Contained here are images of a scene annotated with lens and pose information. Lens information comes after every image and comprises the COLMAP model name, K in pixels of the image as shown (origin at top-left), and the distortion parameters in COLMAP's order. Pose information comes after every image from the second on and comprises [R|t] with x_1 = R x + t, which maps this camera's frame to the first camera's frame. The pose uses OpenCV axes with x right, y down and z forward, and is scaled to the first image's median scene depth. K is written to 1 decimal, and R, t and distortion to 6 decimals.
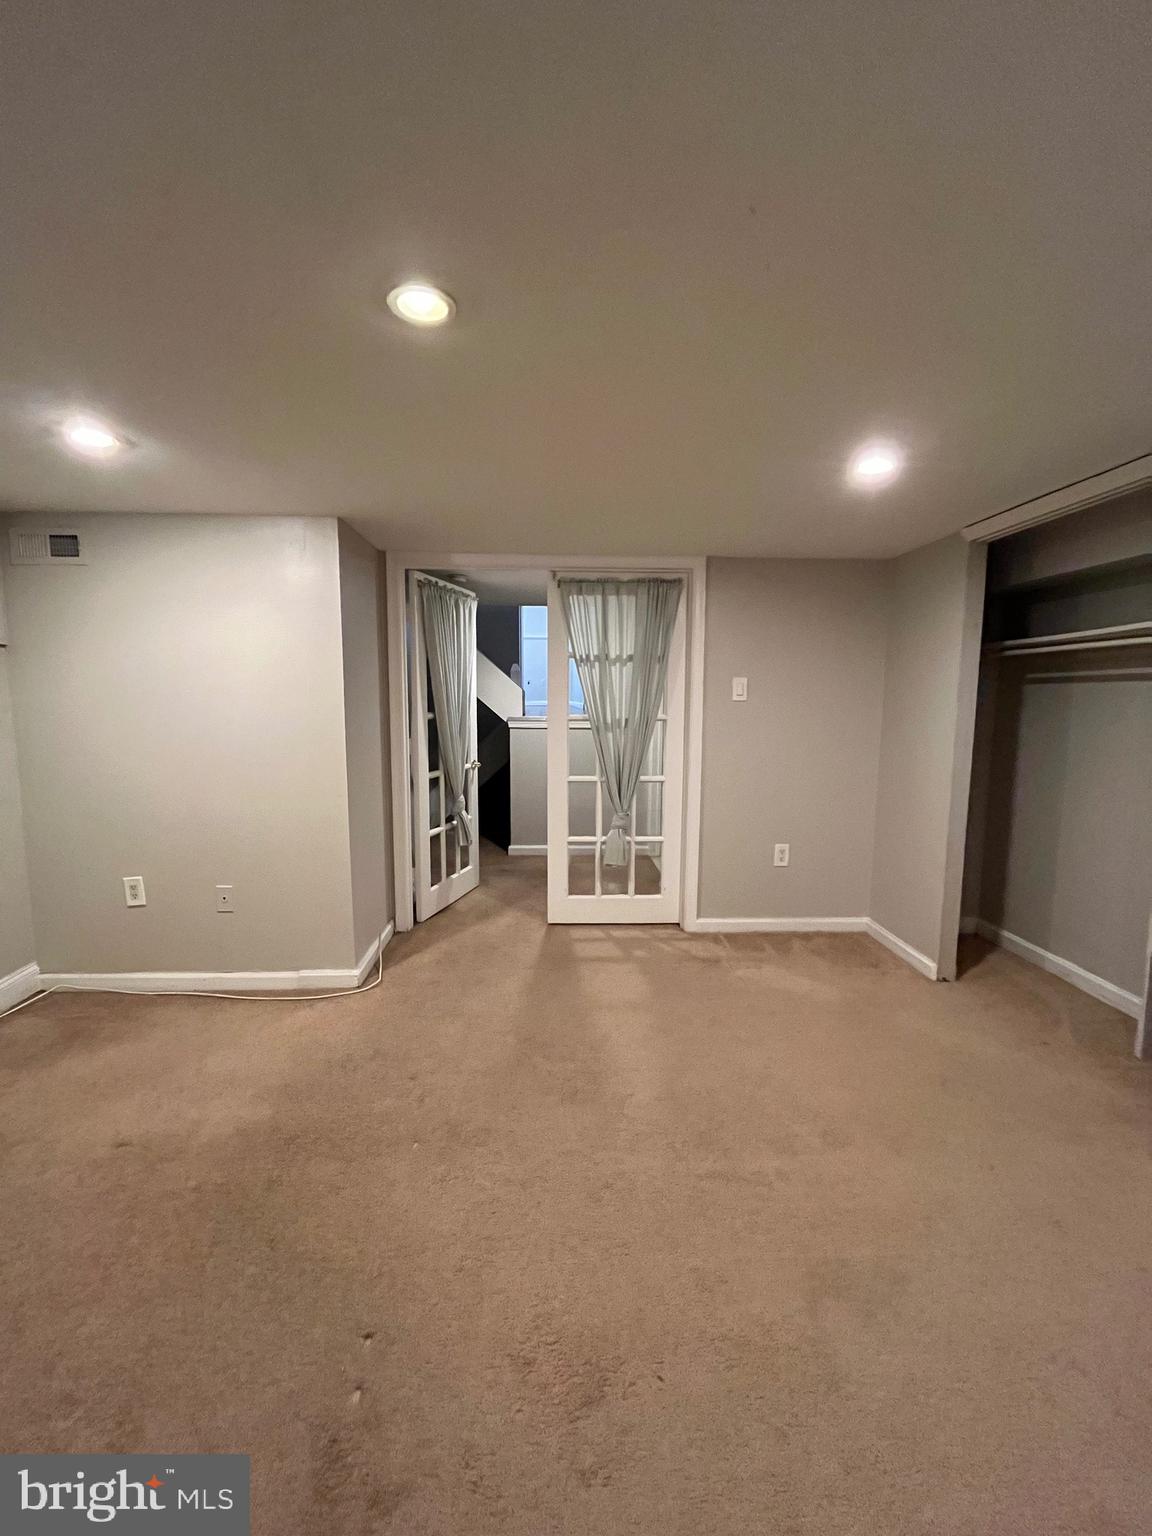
lens RADIAL K [[622.2, 0, 572.9], [0, 622.2, 768.8], [0, 0, 1]] dist [-0.003480, -0.000060]
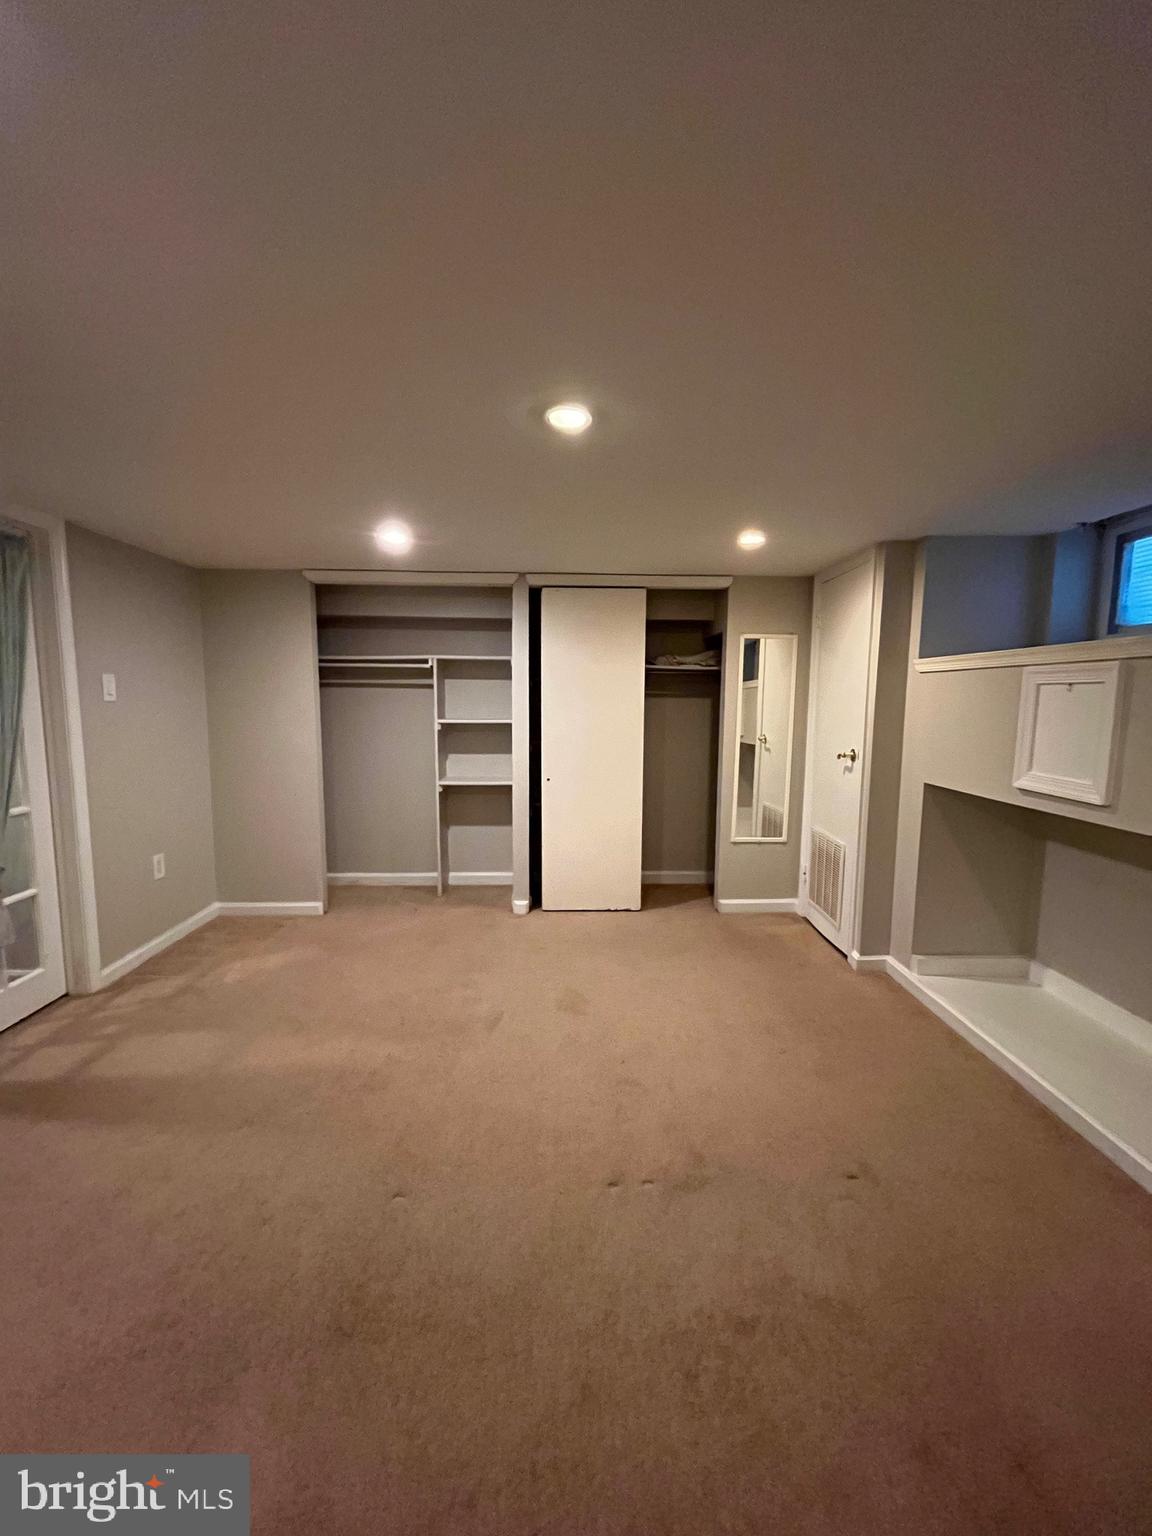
lens RADIAL K [[622.2, 0, 572.9], [0, 622.2, 768.8], [0, 0, 1]] dist [-0.003480, -0.000060]
pose [[0.009684, -0.115193, 0.993296, -0.608264], [0.104138, 0.988057, 0.113570, -0.050573], [-0.994516, 0.102340, 0.021564, 0.374474]]
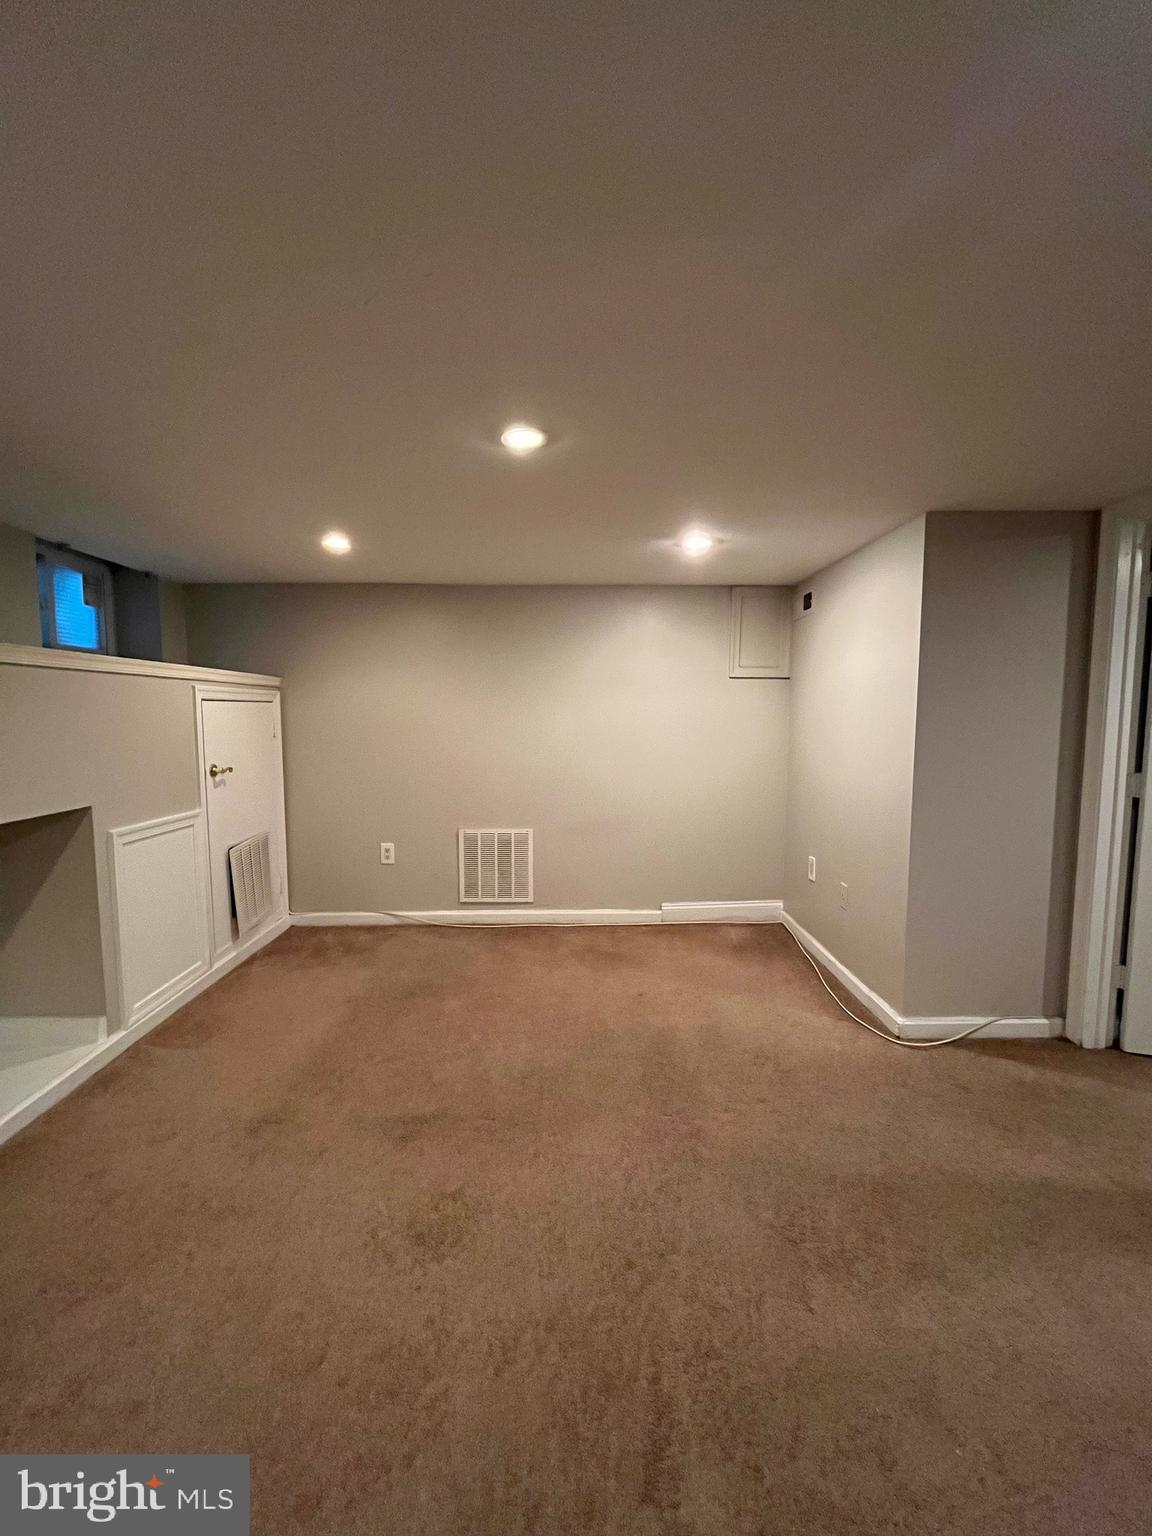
lens RADIAL K [[622.2, 0, 572.9], [0, 622.2, 768.8], [0, 0, 1]] dist [-0.003480, -0.000060]
pose [[-0.010767, 0.092425, -0.995661, 0.448725], [-0.114598, 0.989045, 0.093050, -0.053817], [0.993354, 0.115102, -0.000057, 0.424257]]
